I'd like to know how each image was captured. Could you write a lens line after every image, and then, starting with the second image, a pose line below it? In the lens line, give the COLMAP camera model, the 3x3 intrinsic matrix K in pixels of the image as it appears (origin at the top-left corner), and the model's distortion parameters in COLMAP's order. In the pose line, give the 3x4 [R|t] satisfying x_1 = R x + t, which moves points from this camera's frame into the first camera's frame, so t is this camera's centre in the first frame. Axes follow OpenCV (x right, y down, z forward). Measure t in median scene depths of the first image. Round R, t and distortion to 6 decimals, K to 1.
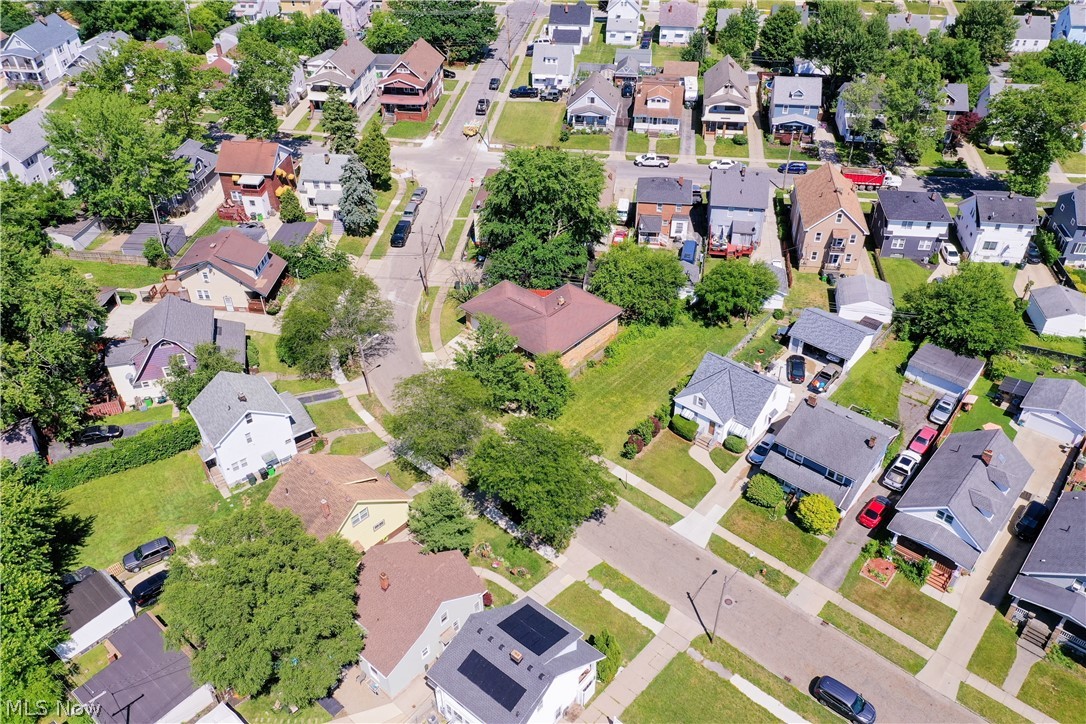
lens RADIAL K [[855.4, 0, 534.9], [0, 855.4, 363.0], [0, 0, 1]] dist [0.005524, 0.002816]
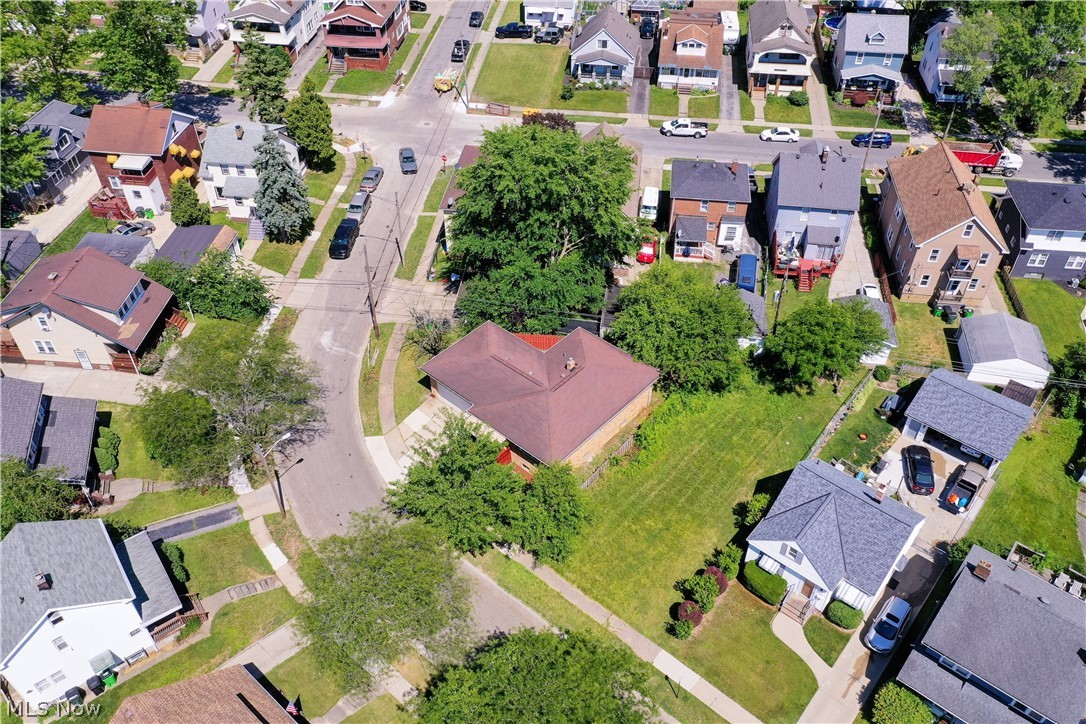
lens RADIAL K [[855.8, 0, 543.0], [0, 855.8, 362.0], [0, 0, 1]] dist [0.000330, 0.002842]
pose [[0.999820, -0.003371, 0.018648, -0.002800], [0.001877, 0.996831, 0.079530, -0.109920], [-0.018857, -0.079481, 0.996658, 0.282788]]
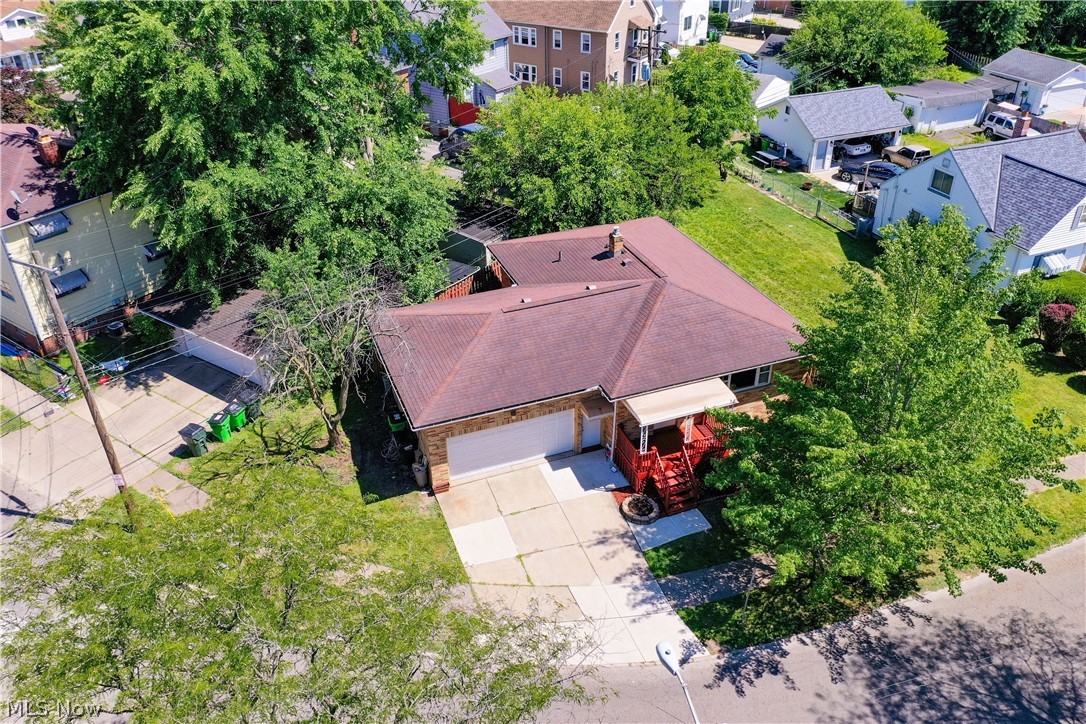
lens RADIAL K [[855.8, 0, 543.0], [0, 855.8, 362.0], [0, 0, 1]] dist [0.000330, 0.002842]
pose [[0.444090, -0.466469, 0.764978, -0.229863], [0.549325, 0.816248, 0.178835, -0.095072], [-0.707832, 0.340803, 0.618730, 0.705285]]
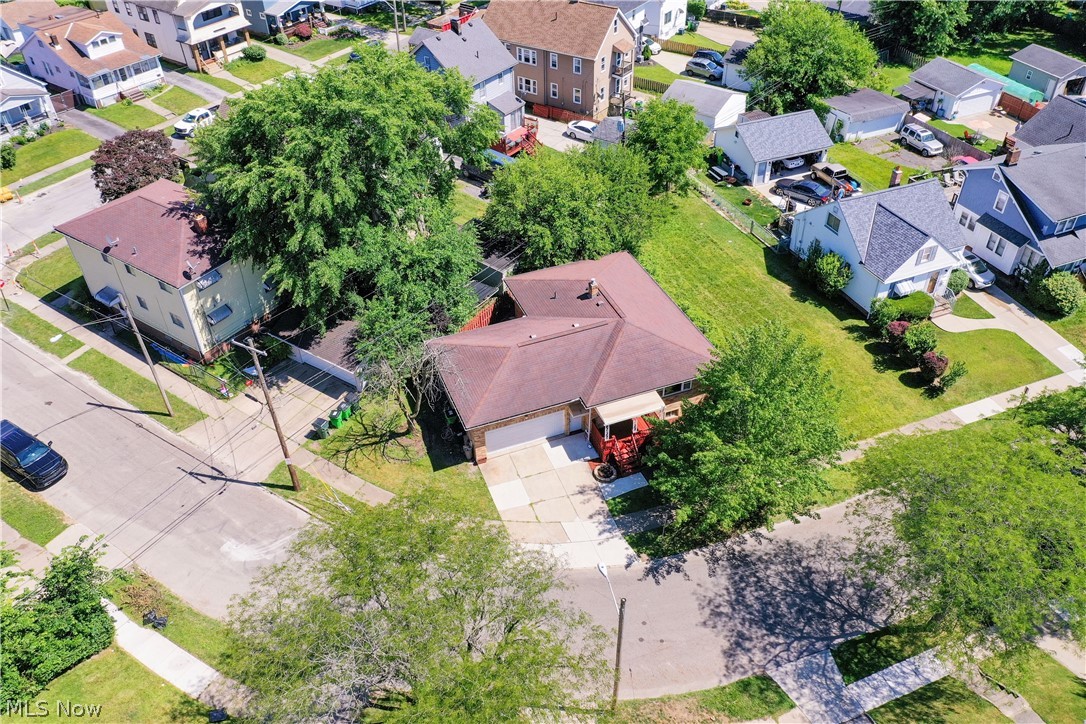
lens RADIAL K [[855.8, 0, 543.0], [0, 855.8, 362.0], [0, 0, 1]] dist [0.000330, 0.002842]
pose [[0.440840, -0.559732, 0.701684, -0.311764], [0.555813, 0.784064, 0.276252, -0.167595], [-0.704793, 0.268222, 0.656753, 0.597557]]
